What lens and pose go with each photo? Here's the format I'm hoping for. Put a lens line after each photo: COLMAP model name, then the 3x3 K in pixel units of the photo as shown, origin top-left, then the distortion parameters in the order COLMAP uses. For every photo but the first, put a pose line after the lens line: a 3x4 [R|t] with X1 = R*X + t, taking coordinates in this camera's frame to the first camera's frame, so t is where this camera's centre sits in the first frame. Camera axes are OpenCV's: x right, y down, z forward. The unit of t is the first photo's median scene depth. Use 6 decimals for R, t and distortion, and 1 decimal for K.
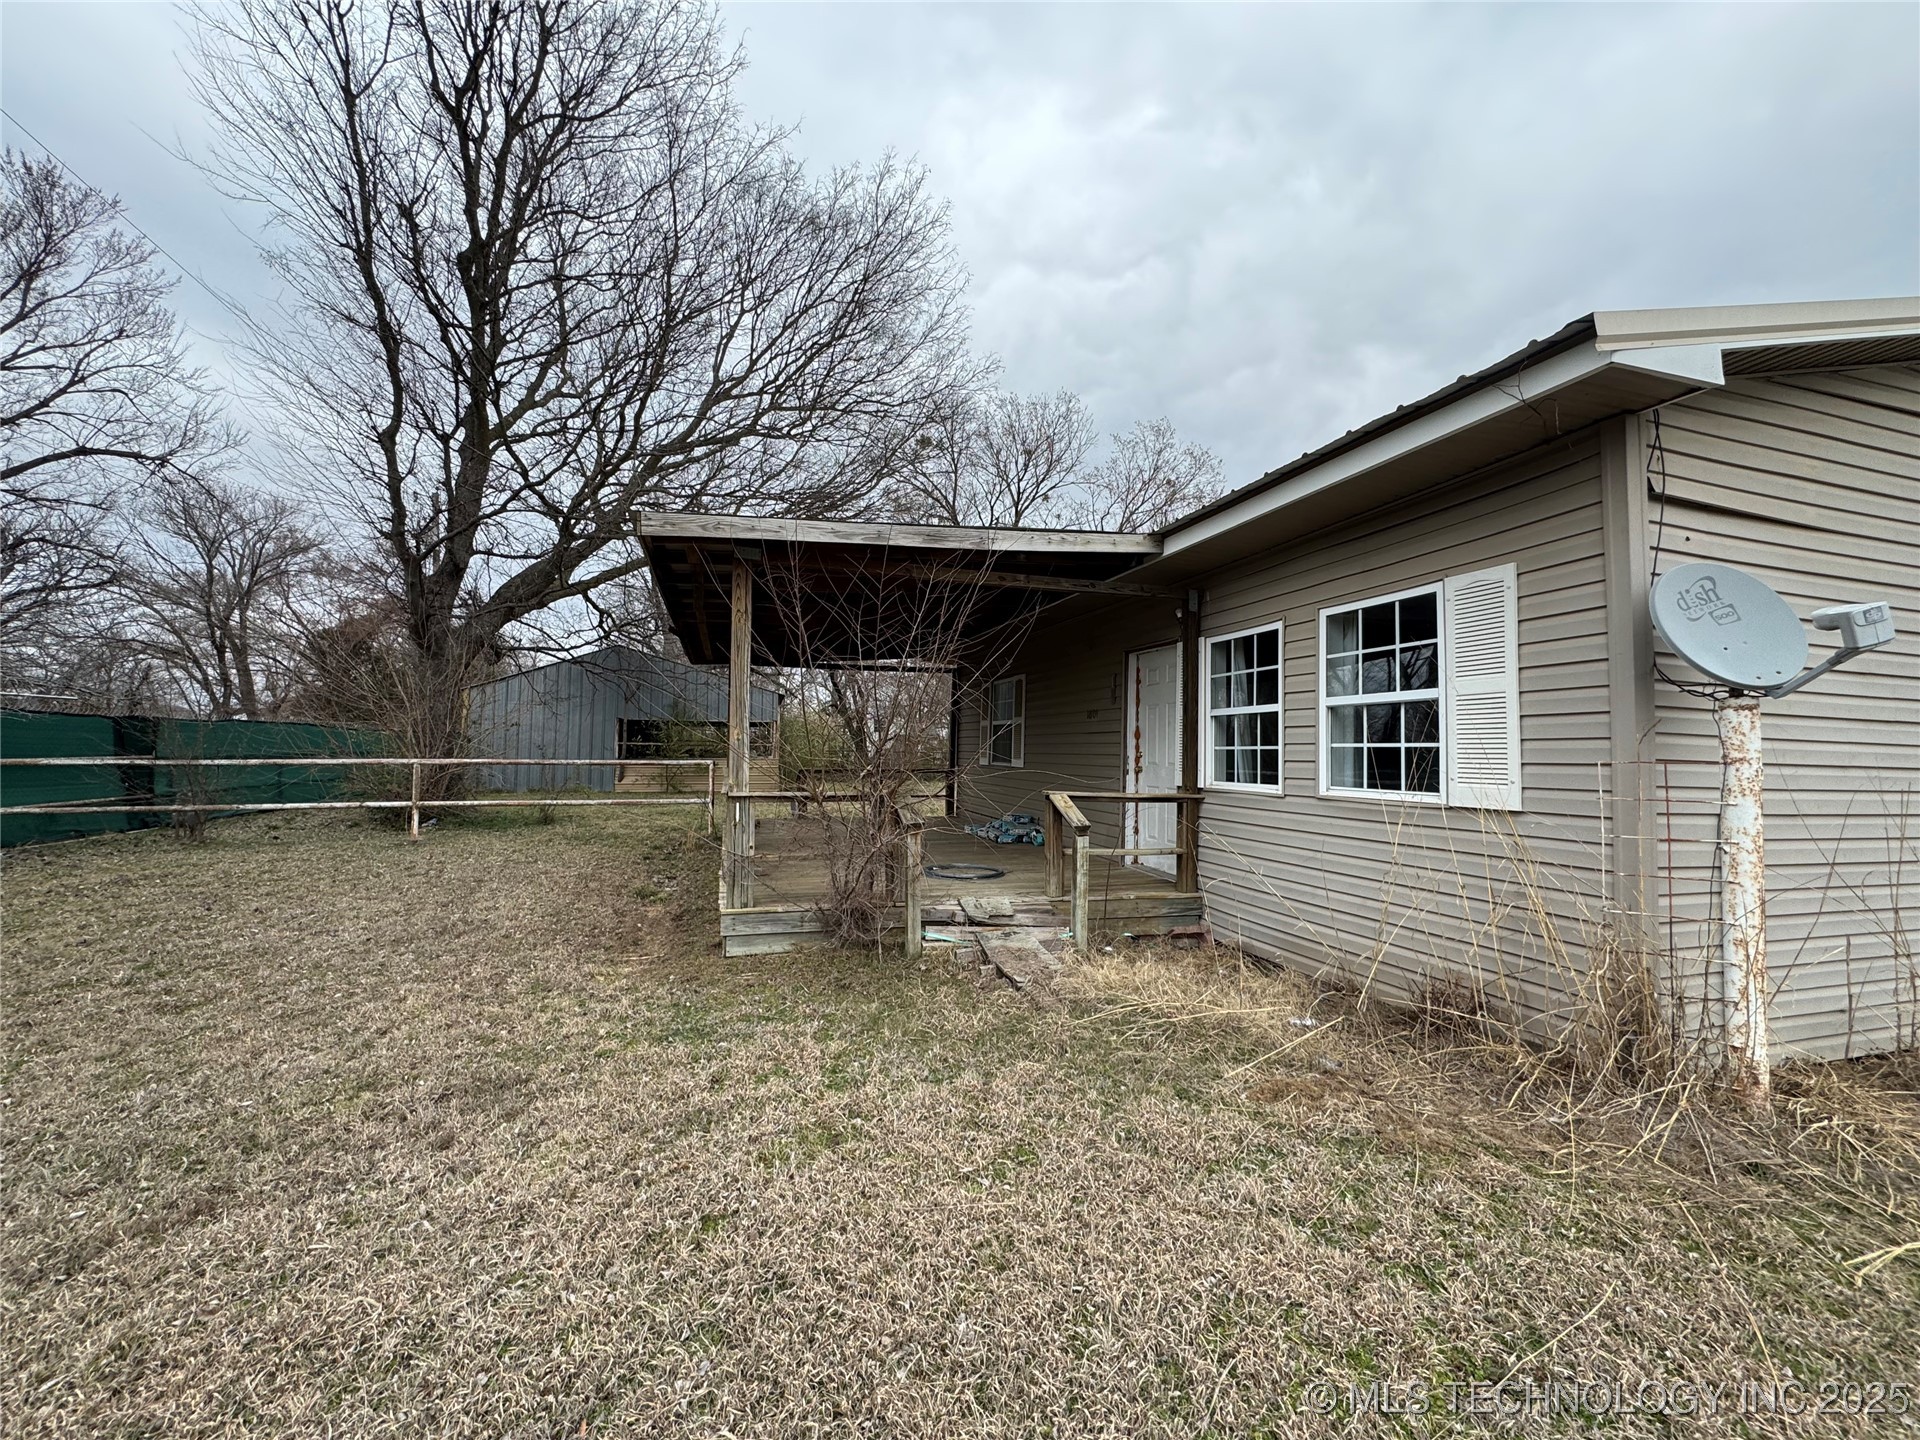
lens RADIAL K [[784.2, 0, 960.0], [0, 784.2, 720.0], [0, 0, 1]] dist [-0.000417, 0.000046]
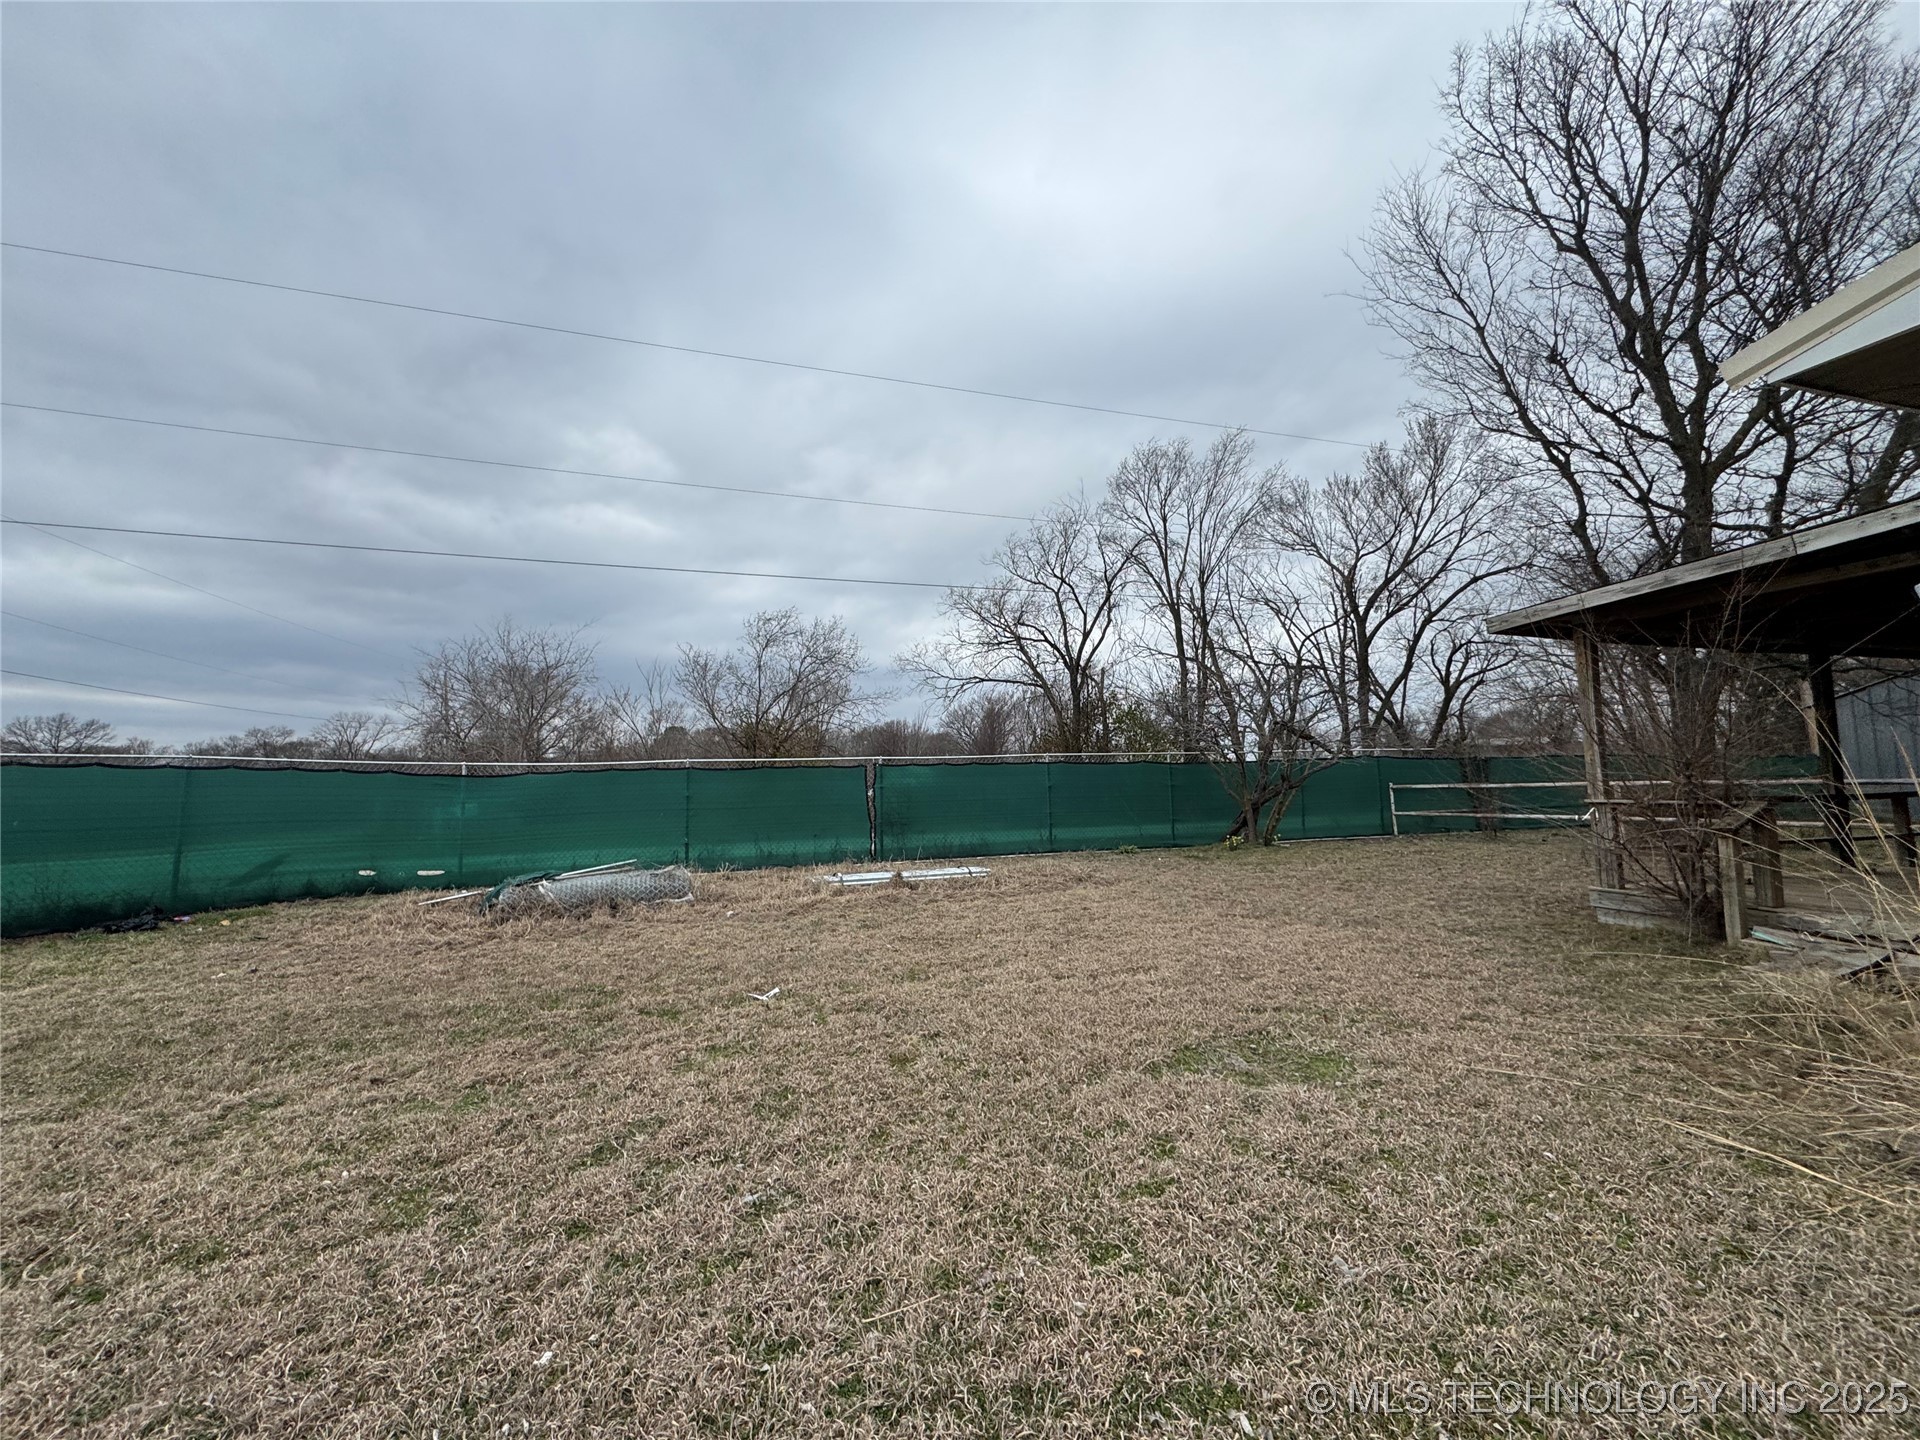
lens RADIAL K [[784.2, 0, 960.0], [0, 784.2, 720.0], [0, 0, 1]] dist [-0.000417, 0.000046]
pose [[0.018075, -0.101252, -0.994697, 0.502291], [0.066138, 0.992801, -0.099858, 0.009386], [0.997647, -0.063982, 0.024642, -0.047434]]
